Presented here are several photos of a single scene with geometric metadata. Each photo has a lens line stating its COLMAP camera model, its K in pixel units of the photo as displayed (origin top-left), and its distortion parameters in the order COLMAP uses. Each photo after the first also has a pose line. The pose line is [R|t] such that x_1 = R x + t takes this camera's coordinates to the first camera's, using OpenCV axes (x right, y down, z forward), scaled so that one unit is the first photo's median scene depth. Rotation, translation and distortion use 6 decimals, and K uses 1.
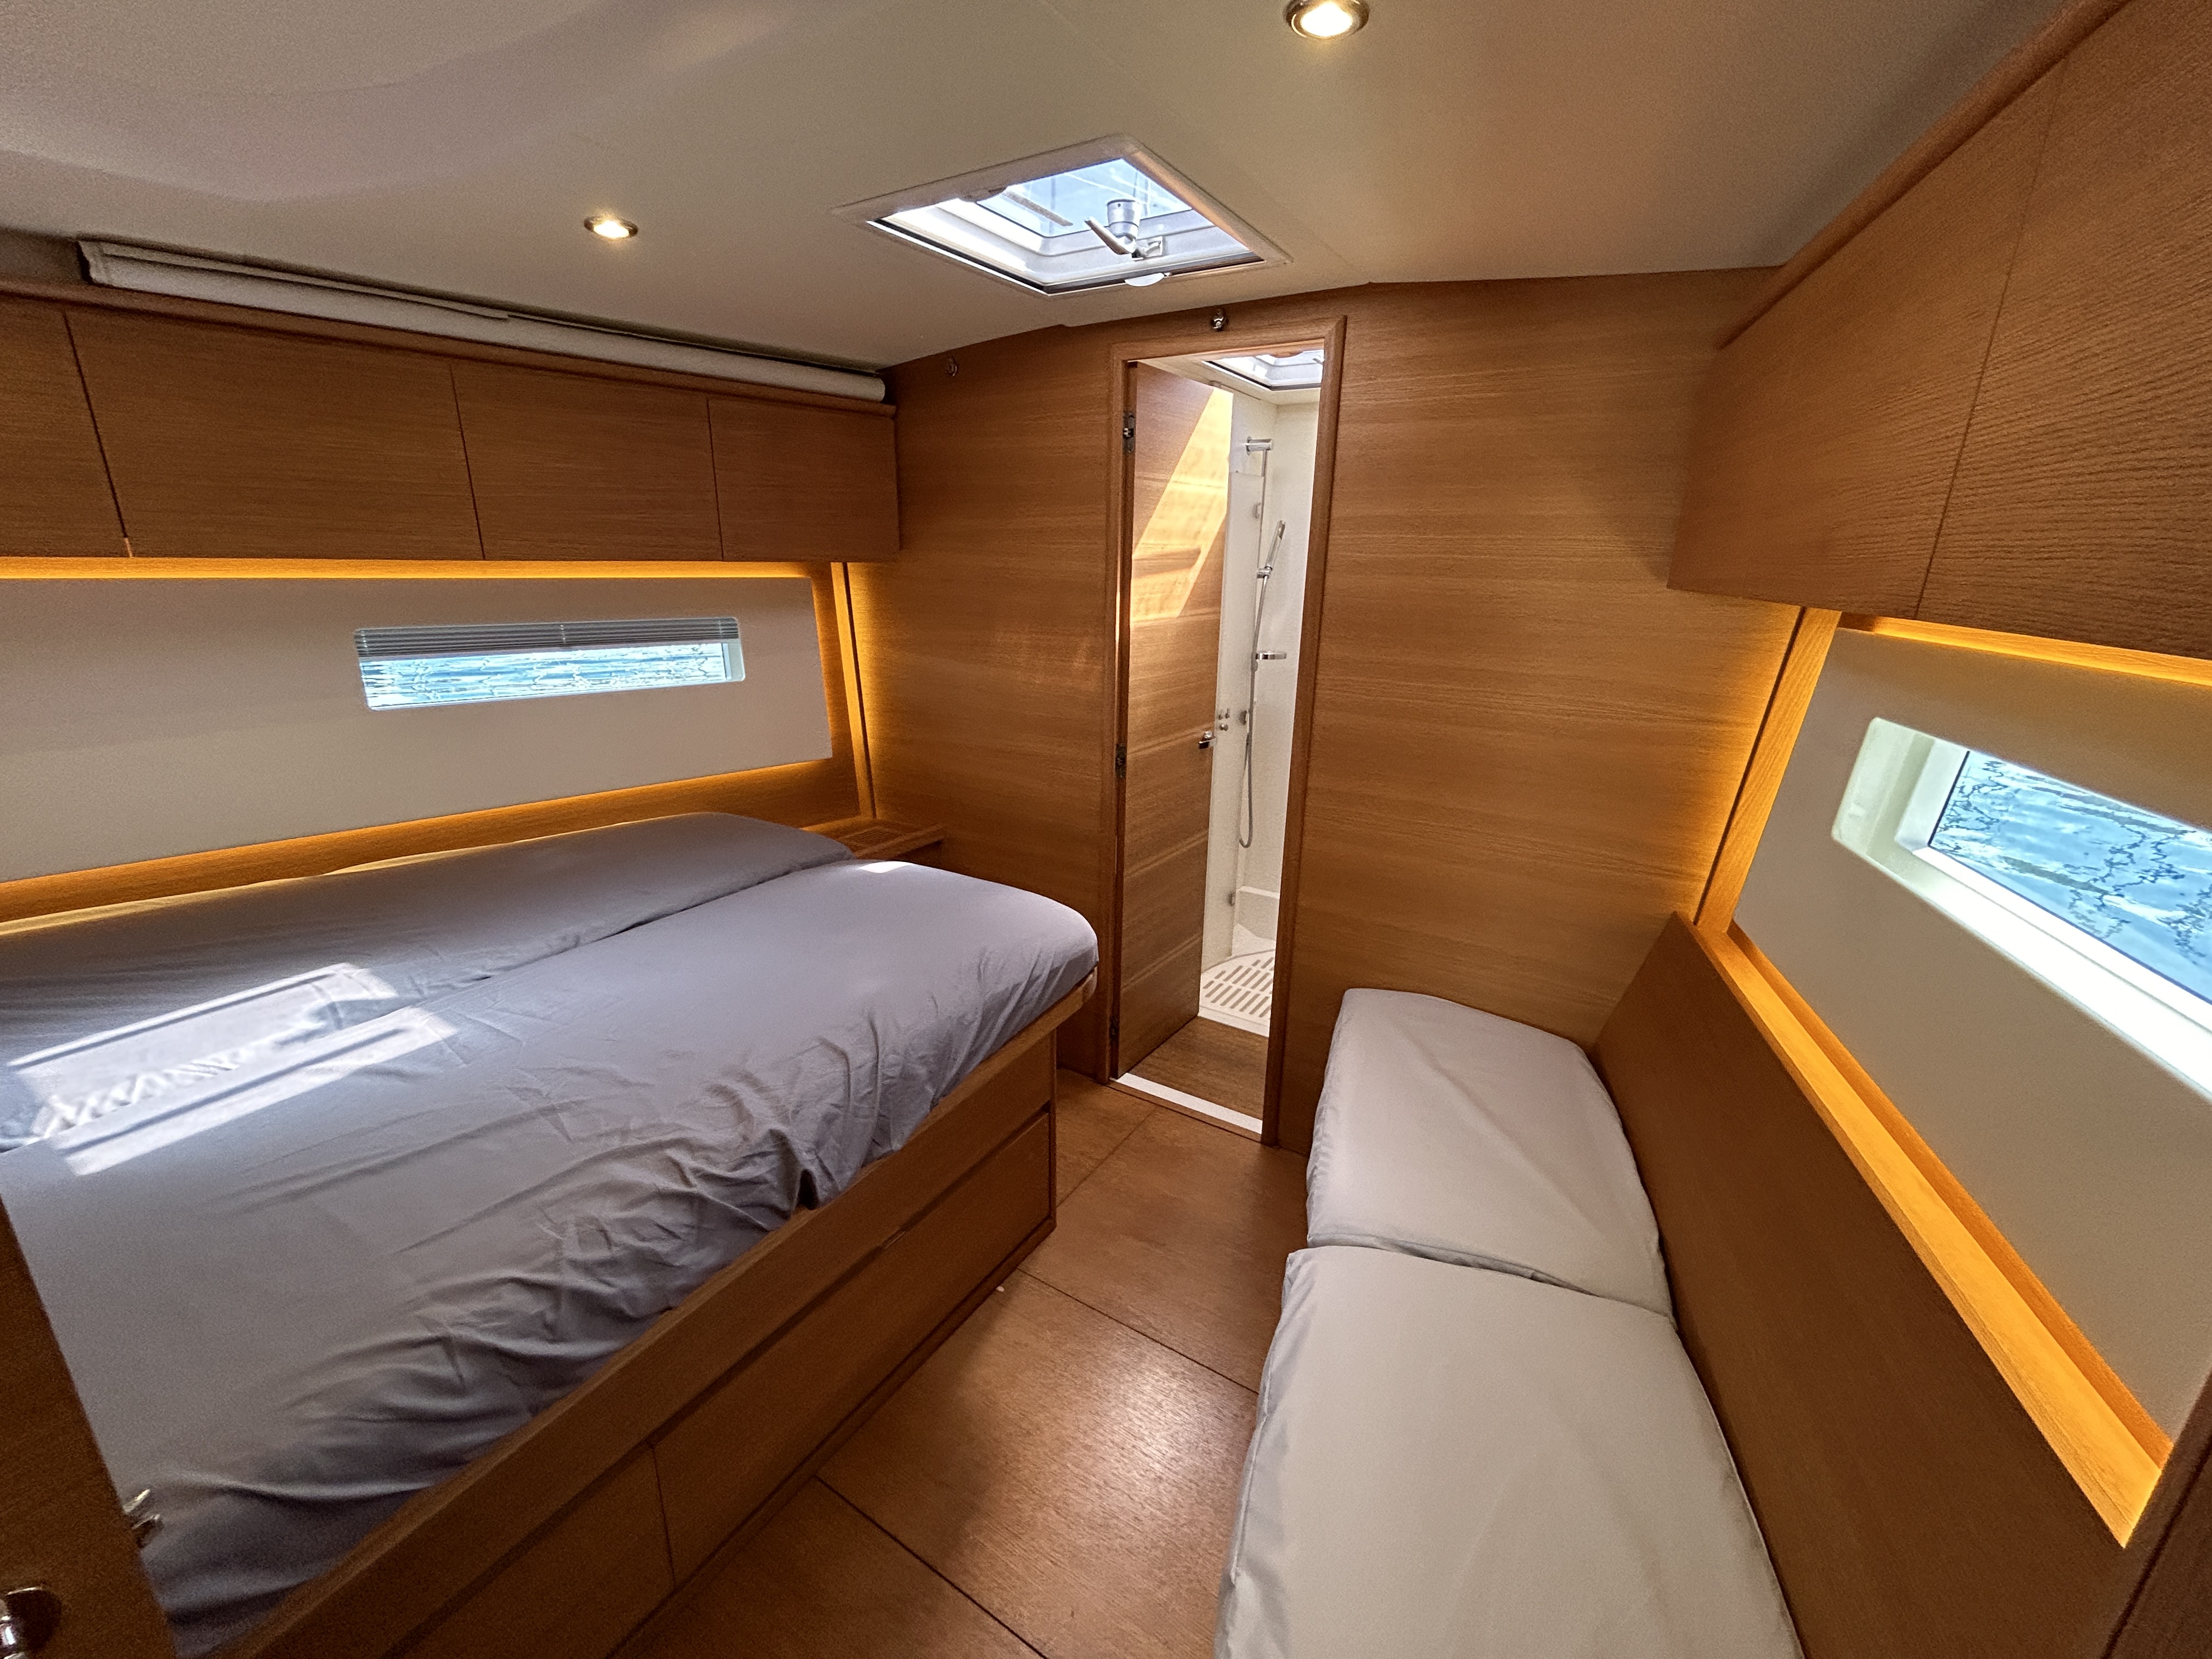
lens RADIAL K [[900.8, 0, 1106.0], [0, 900.8, 829.5], [0, 0, 1]] dist [0.002192, 0.001063]
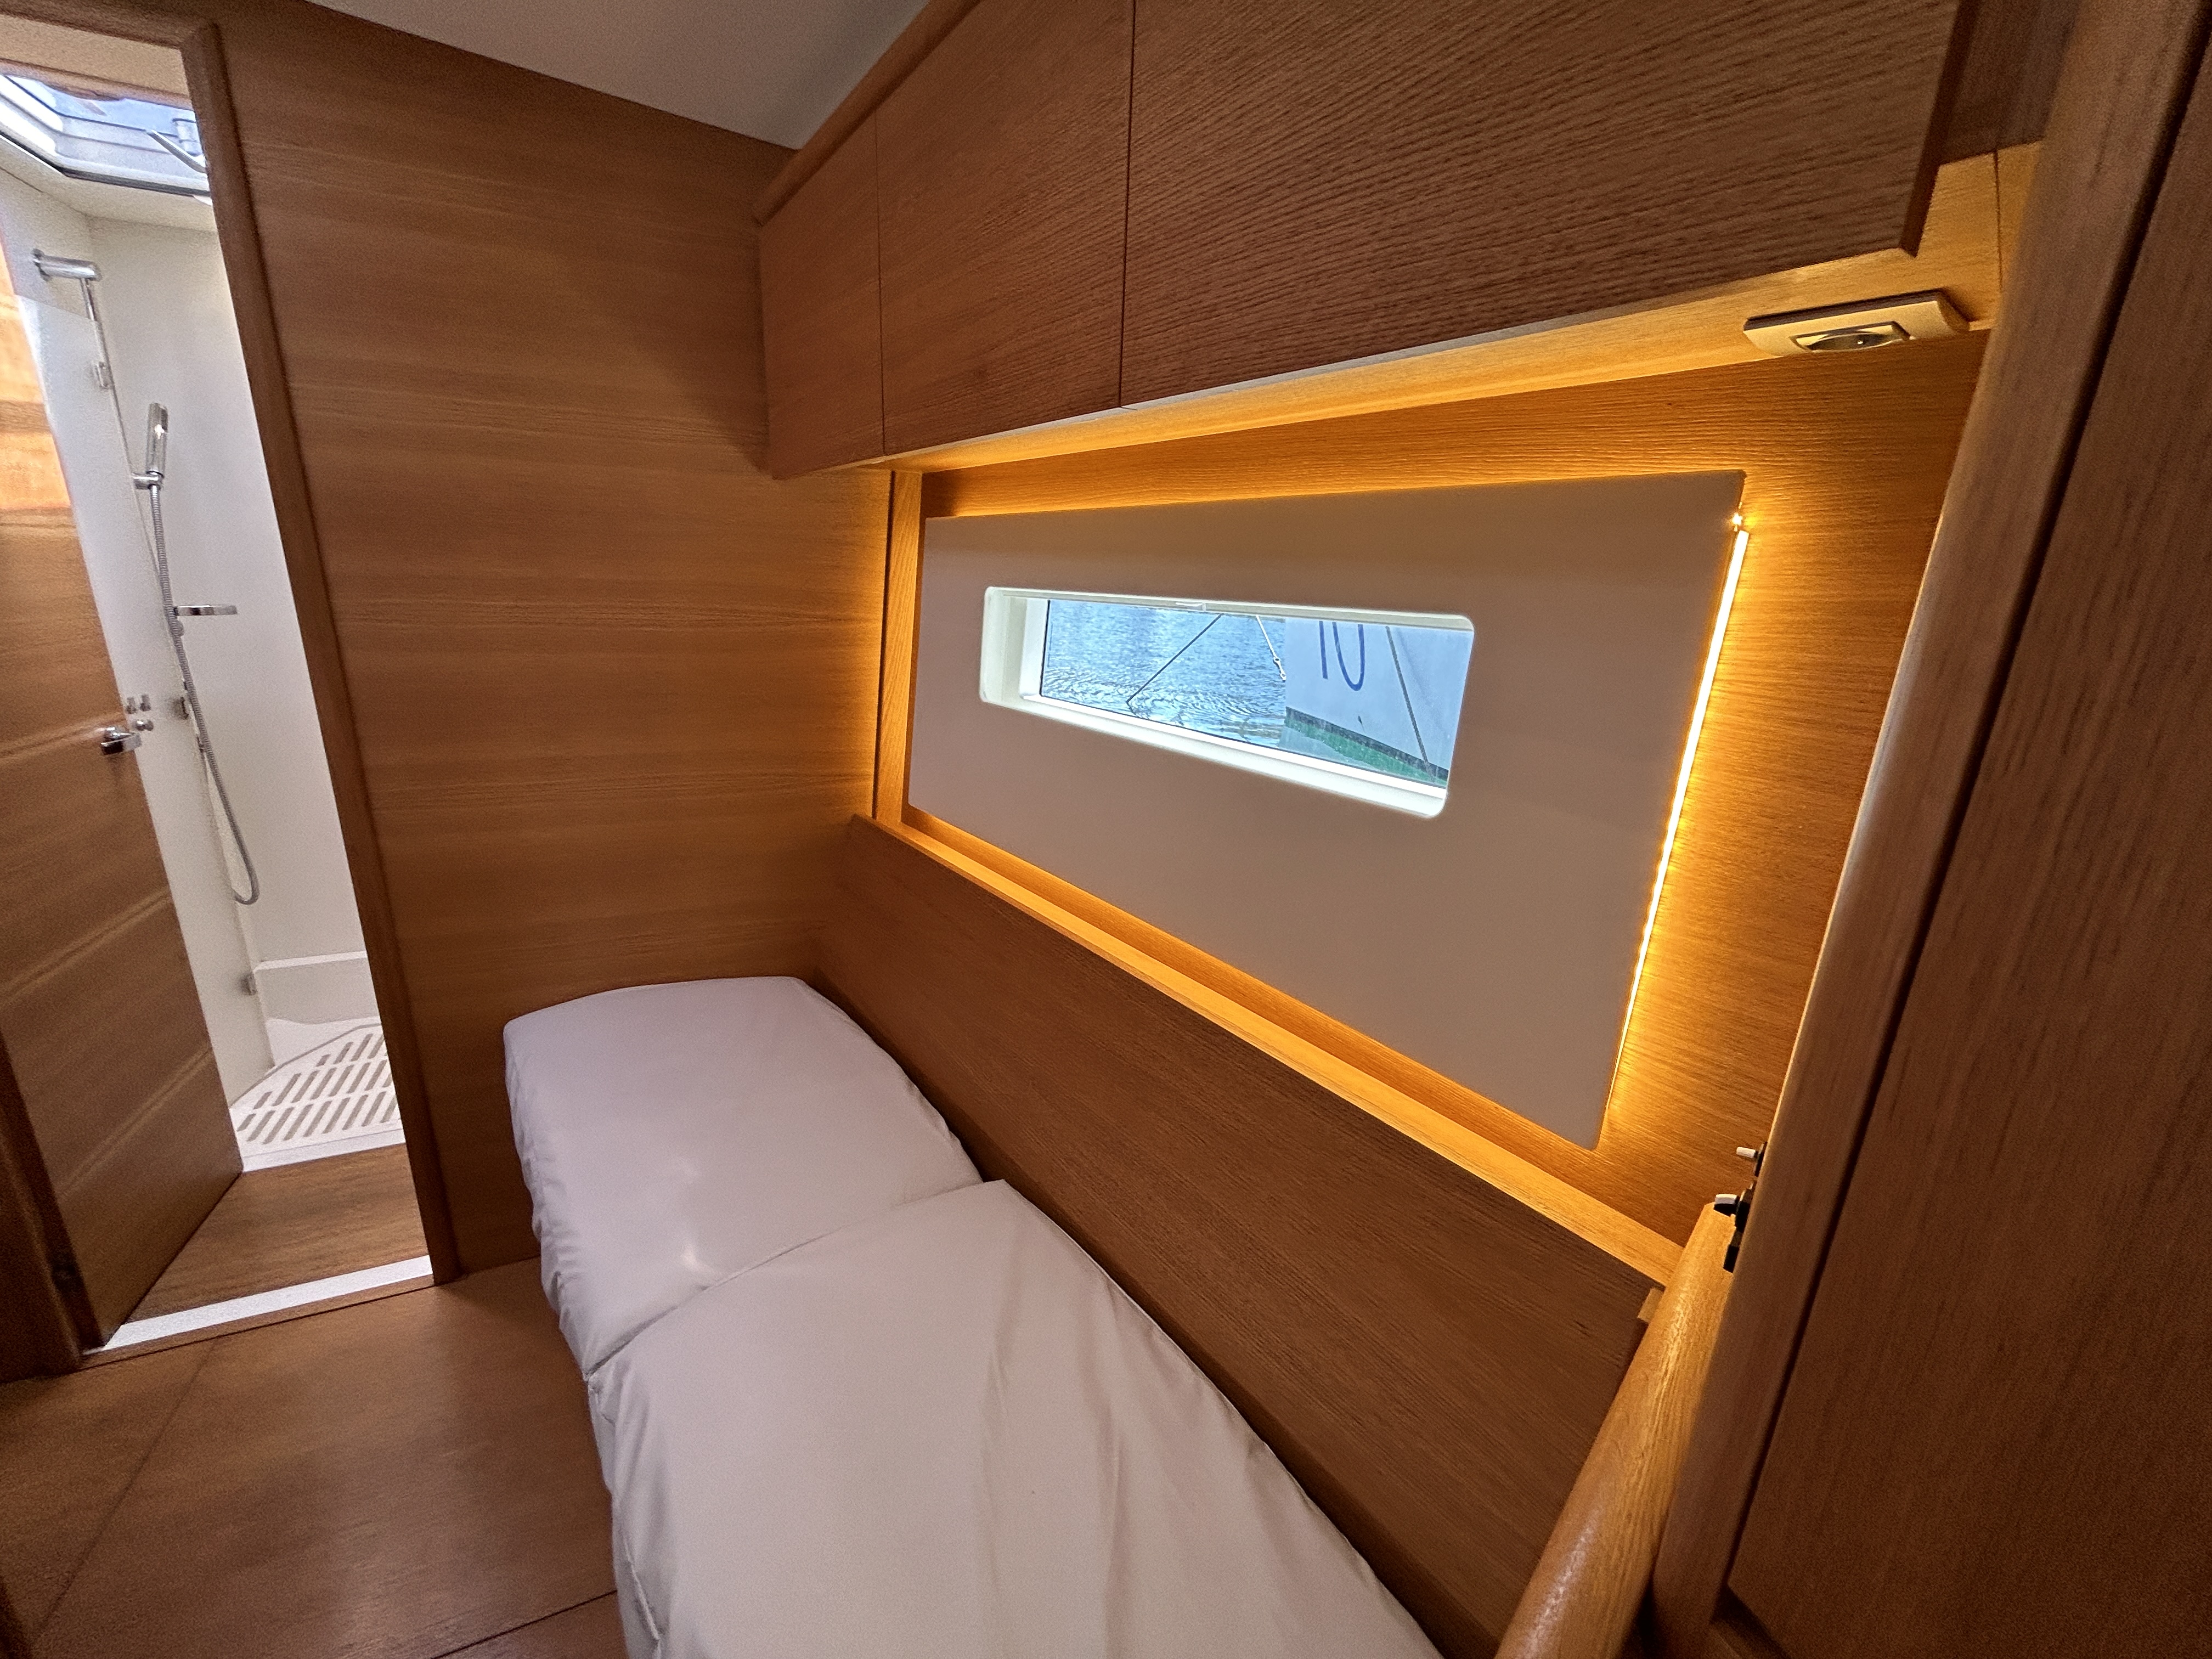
lens RADIAL K [[899.5, 0, 1098.2], [0, 899.5, 828.0], [0, 0, 1]] dist [-0.000338, -0.000393]
pose [[0.558576, -0.226953, 0.797800, -0.014643], [0.219861, 0.967945, 0.121421, 0.028180], [-0.799784, 0.107582, 0.590569, 0.122259]]
